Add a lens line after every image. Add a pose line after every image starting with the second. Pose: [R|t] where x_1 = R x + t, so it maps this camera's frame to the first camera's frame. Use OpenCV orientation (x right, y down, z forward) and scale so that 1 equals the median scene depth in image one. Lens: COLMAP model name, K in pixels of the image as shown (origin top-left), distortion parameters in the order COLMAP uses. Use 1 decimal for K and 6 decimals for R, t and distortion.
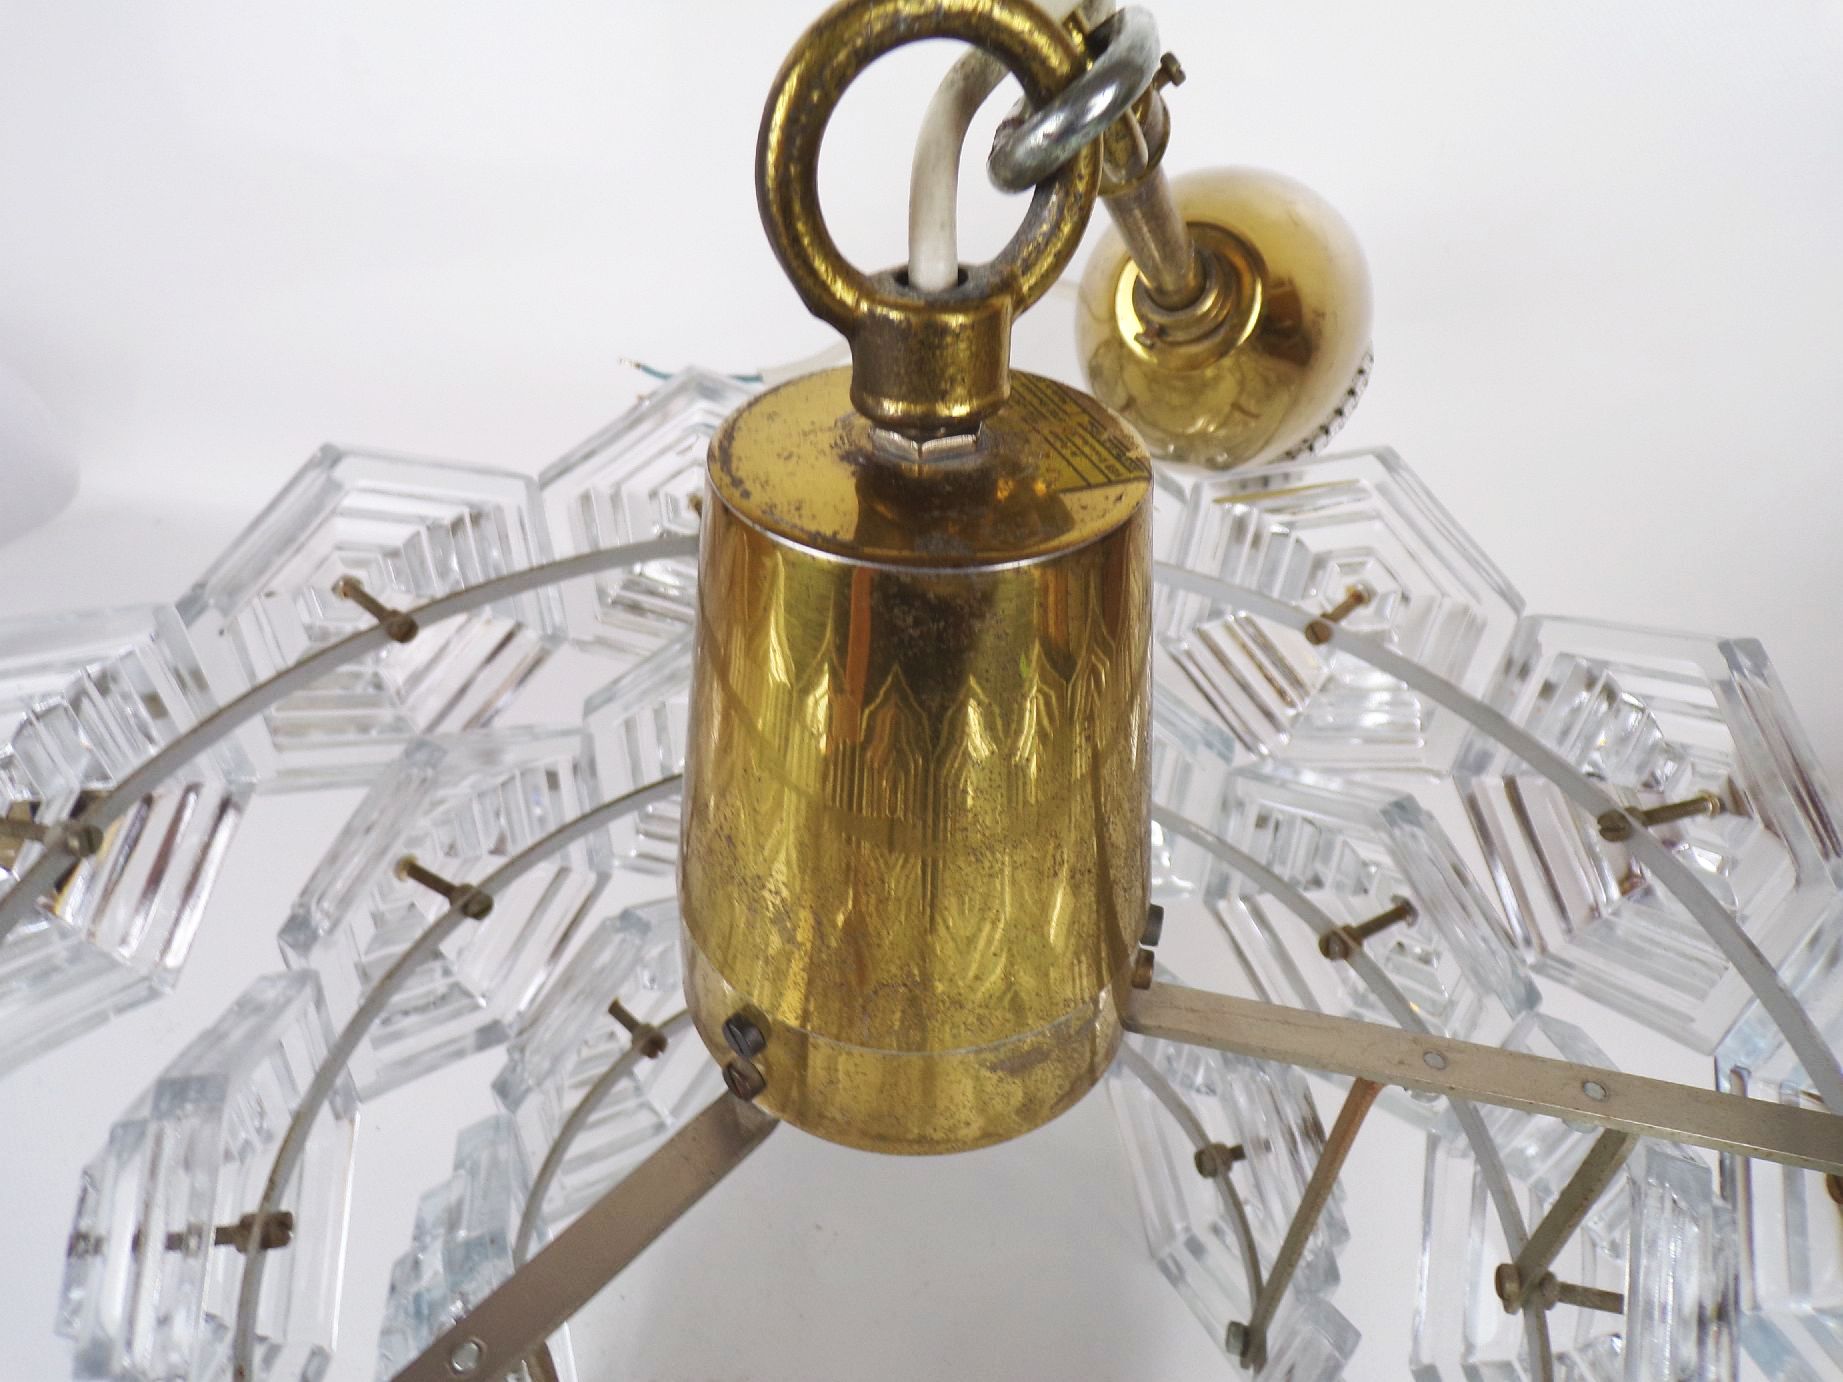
lens RADIAL K [[1135.7, 0, 926.3], [0, 1135.7, 684.2], [0, 0, 1]] dist [-0.004859, 0.000577]
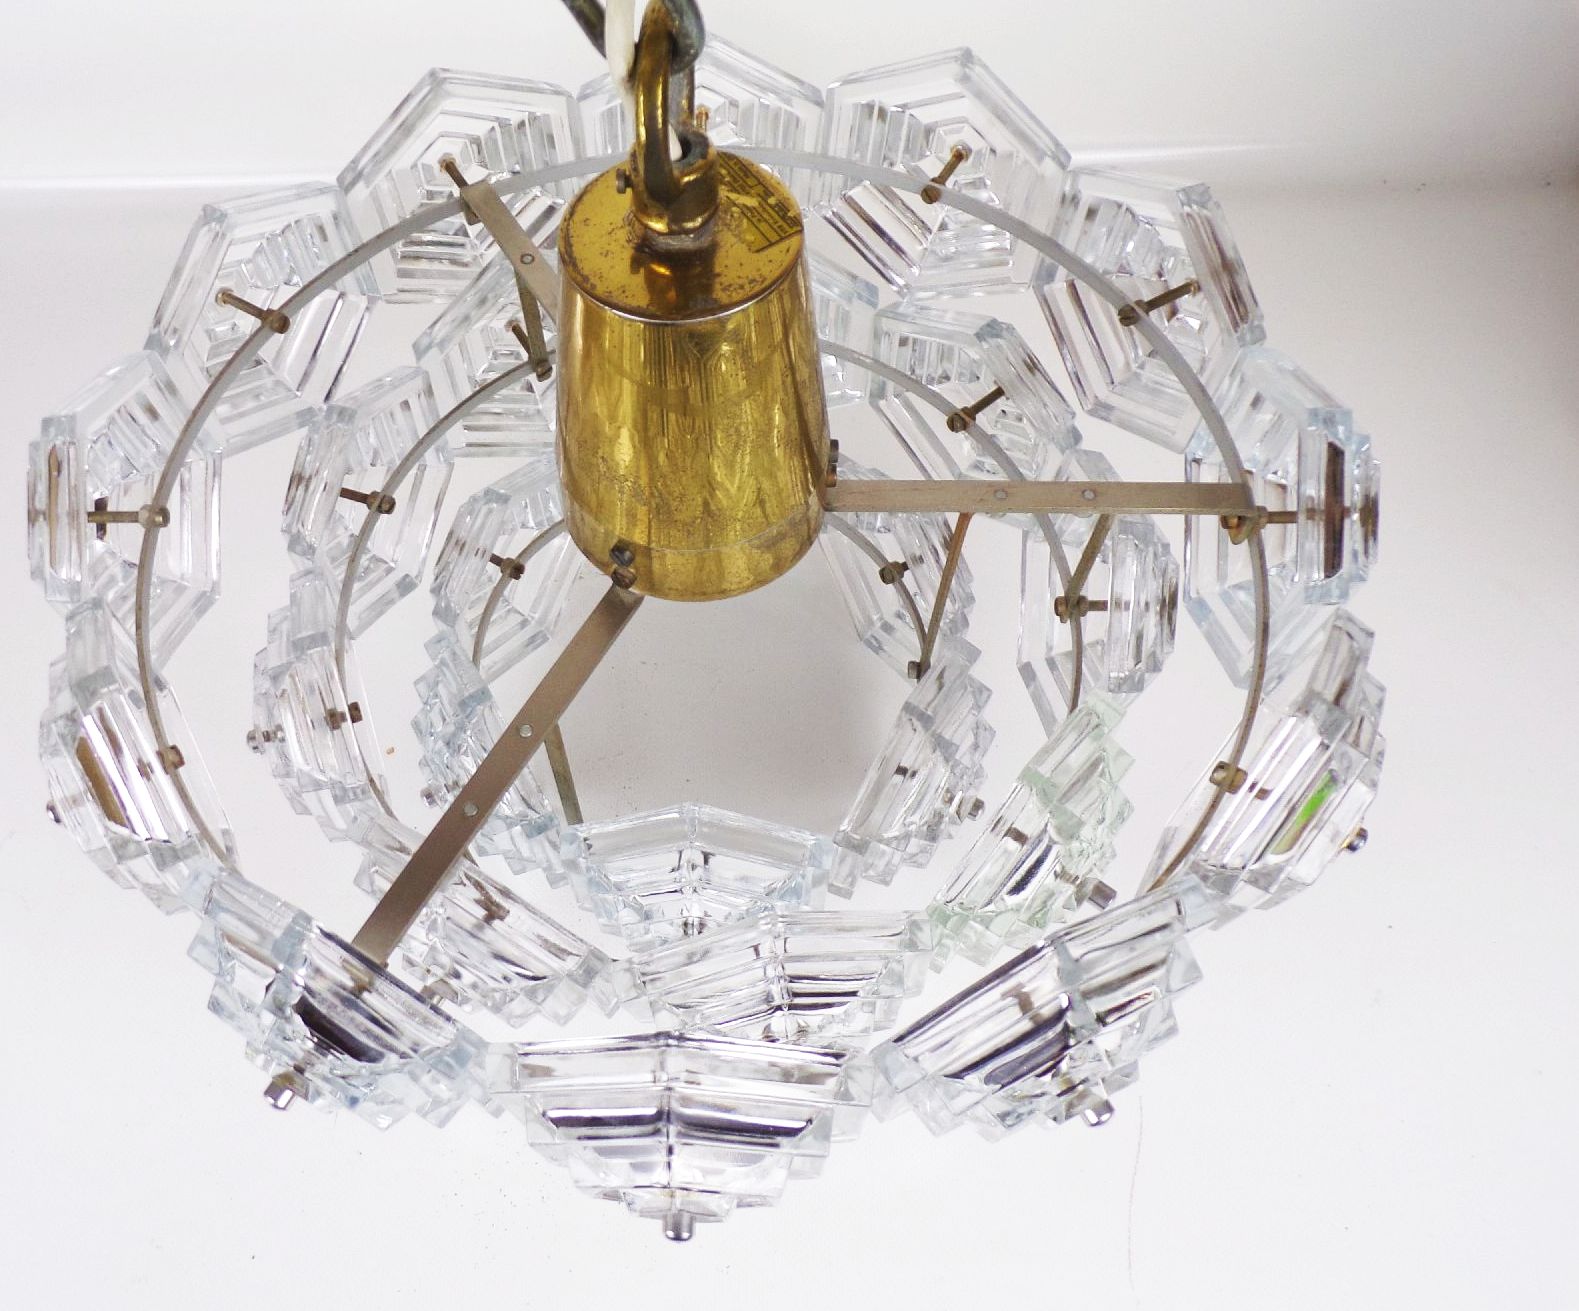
lens RADIAL K [[1194.3, 0, 789.3], [0, 1194.3, 651.7], [0, 0, 1]] dist [0.051922, 0.000945]
pose [[0.975281, -0.193267, 0.107122, -0.081548], [0.131493, 0.897211, 0.421571, -0.198029], [-0.177587, -0.397065, 0.900446, -0.508426]]
